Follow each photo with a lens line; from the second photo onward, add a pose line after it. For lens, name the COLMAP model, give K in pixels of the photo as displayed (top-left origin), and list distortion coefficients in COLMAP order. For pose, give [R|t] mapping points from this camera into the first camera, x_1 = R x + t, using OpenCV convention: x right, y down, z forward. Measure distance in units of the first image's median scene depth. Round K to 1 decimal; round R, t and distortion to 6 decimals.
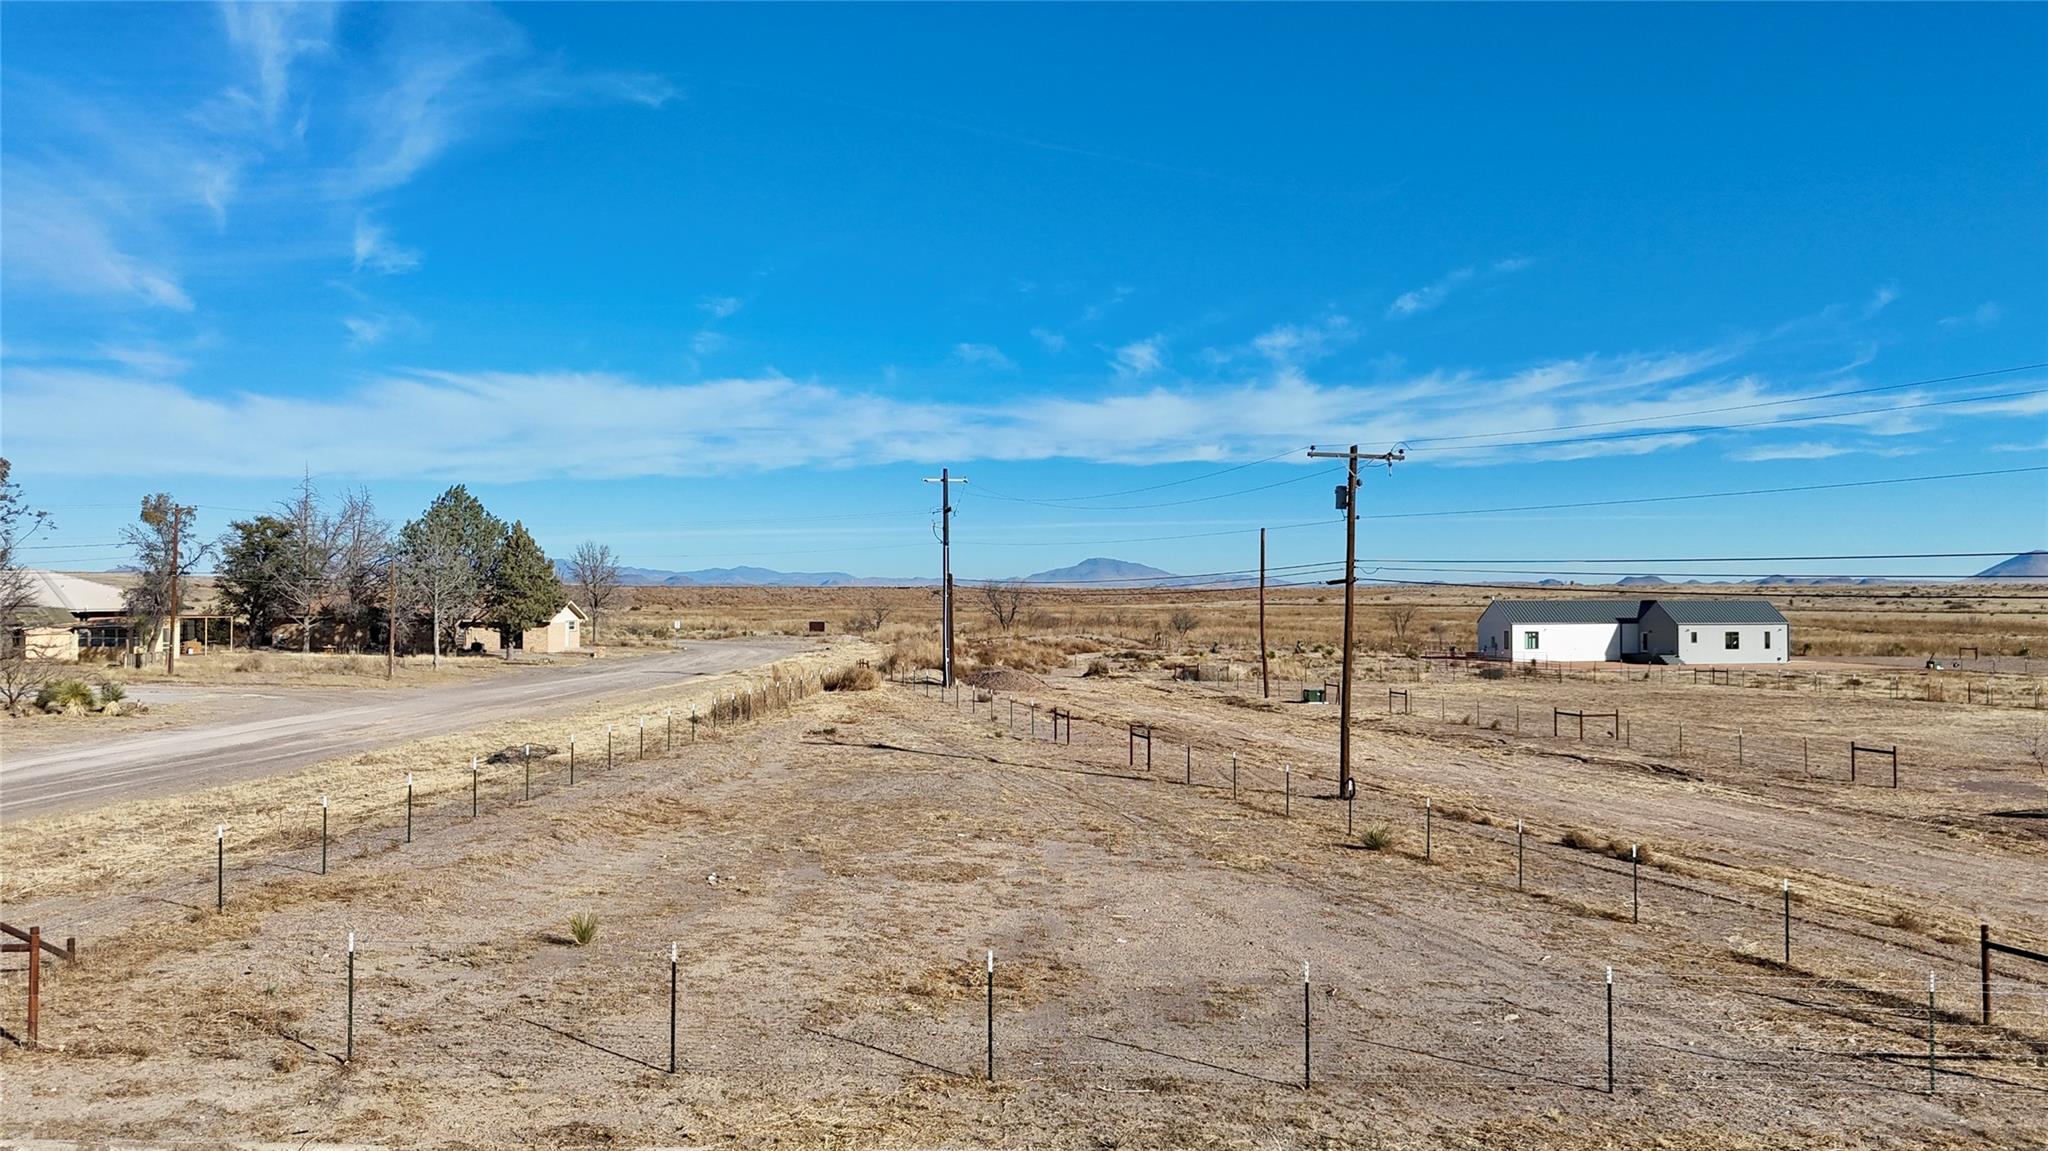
lens RADIAL K [[1500.9, 0, 1012.3], [0, 1500.9, 577.7], [0, 0, 1]] dist [0.066938, -0.090741]
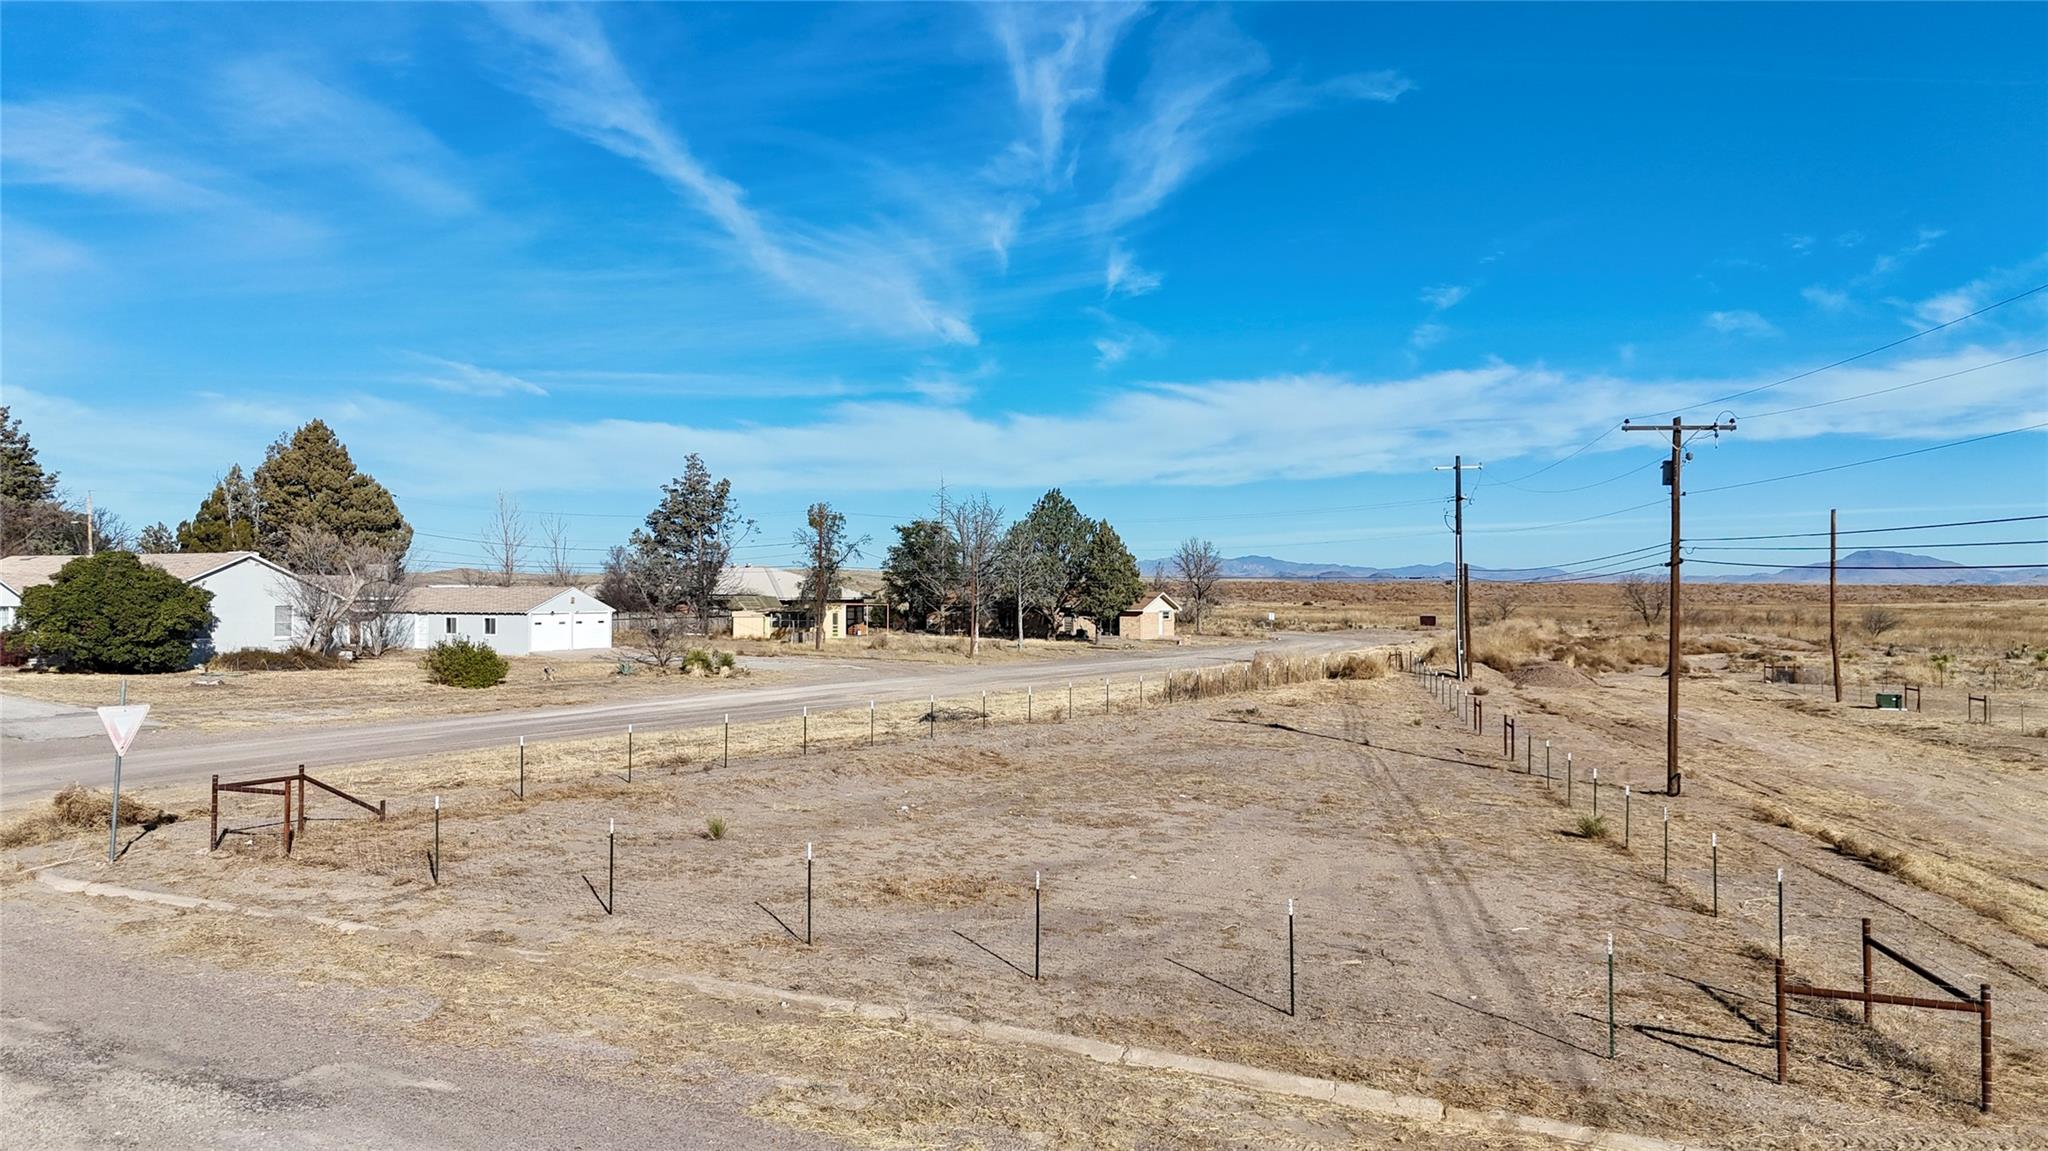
lens RADIAL K [[1500.9, 0, 1012.3], [0, 1500.9, 577.7], [0, 0, 1]] dist [0.066938, -0.090741]
pose [[0.887928, -0.002605, -0.459974, 0.107076], [0.003493, 0.999993, 0.001079, 0.003224], [0.459968, -0.002565, 0.887932, -0.006563]]
